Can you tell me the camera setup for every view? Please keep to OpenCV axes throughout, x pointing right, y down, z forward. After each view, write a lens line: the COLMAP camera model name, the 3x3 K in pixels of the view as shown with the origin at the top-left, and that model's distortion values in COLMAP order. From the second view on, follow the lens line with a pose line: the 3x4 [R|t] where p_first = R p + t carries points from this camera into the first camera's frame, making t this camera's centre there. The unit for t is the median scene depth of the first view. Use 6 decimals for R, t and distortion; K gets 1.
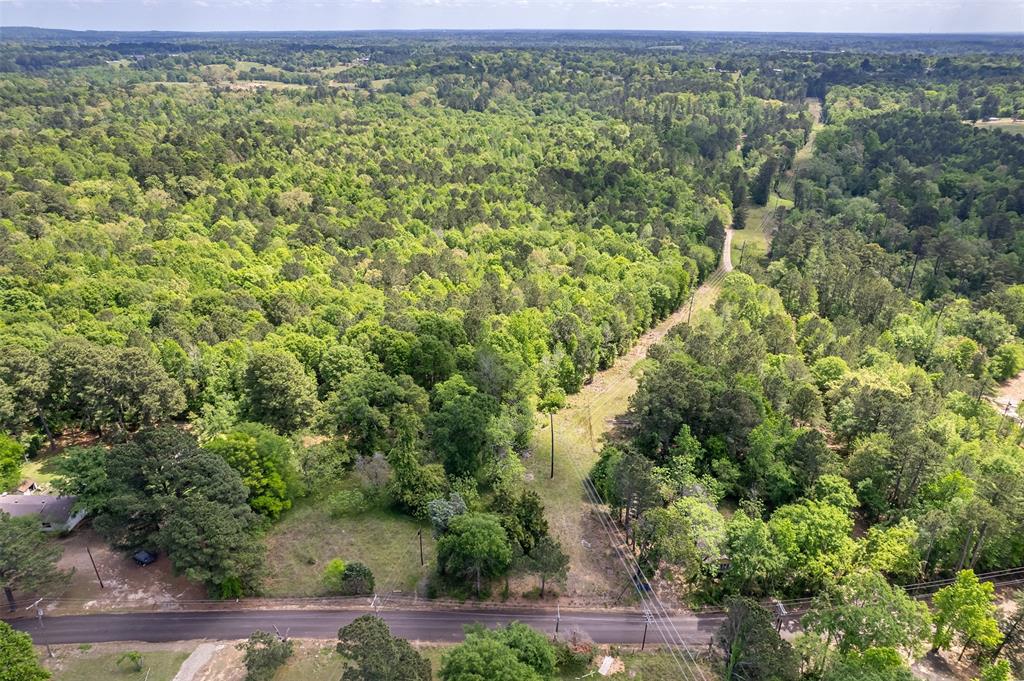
lens RADIAL K [[656.5, 0, 513.4], [0, 656.5, 341.2], [0, 0, 1]] dist [-0.040463, 0.027084]
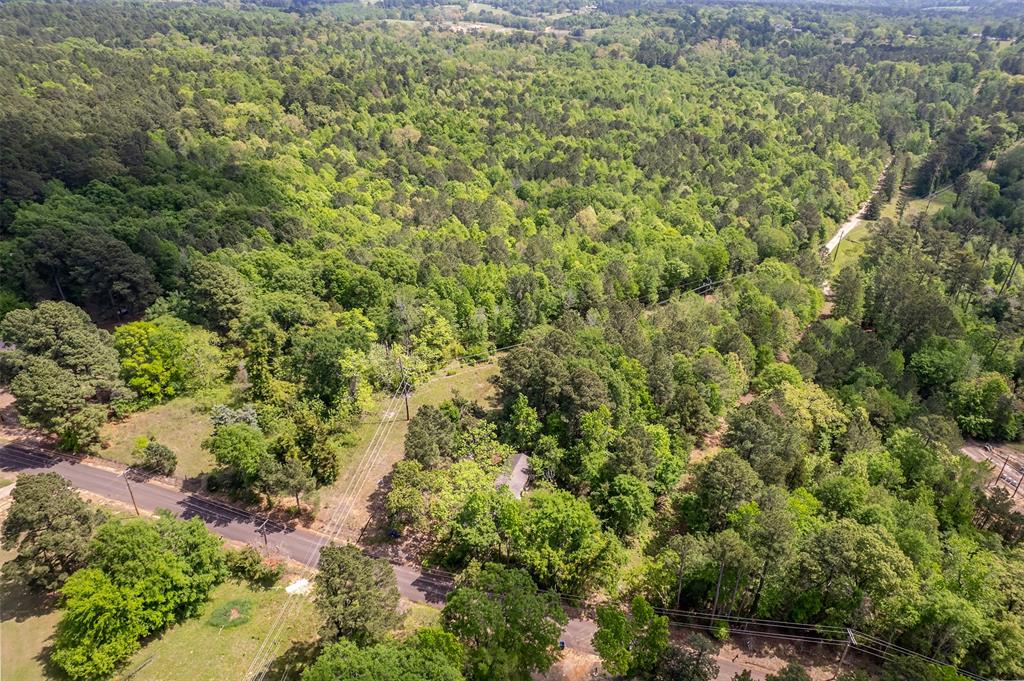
lens RADIAL K [[656.5, 0, 511.4], [0, 656.5, 337.2], [0, 0, 1]] dist [-0.040463, 0.027084]
pose [[0.947251, 0.176174, -0.267728, 0.167611], [-0.160014, 0.983769, 0.081208, -0.010792], [0.277689, -0.034084, 0.960066, 0.021289]]
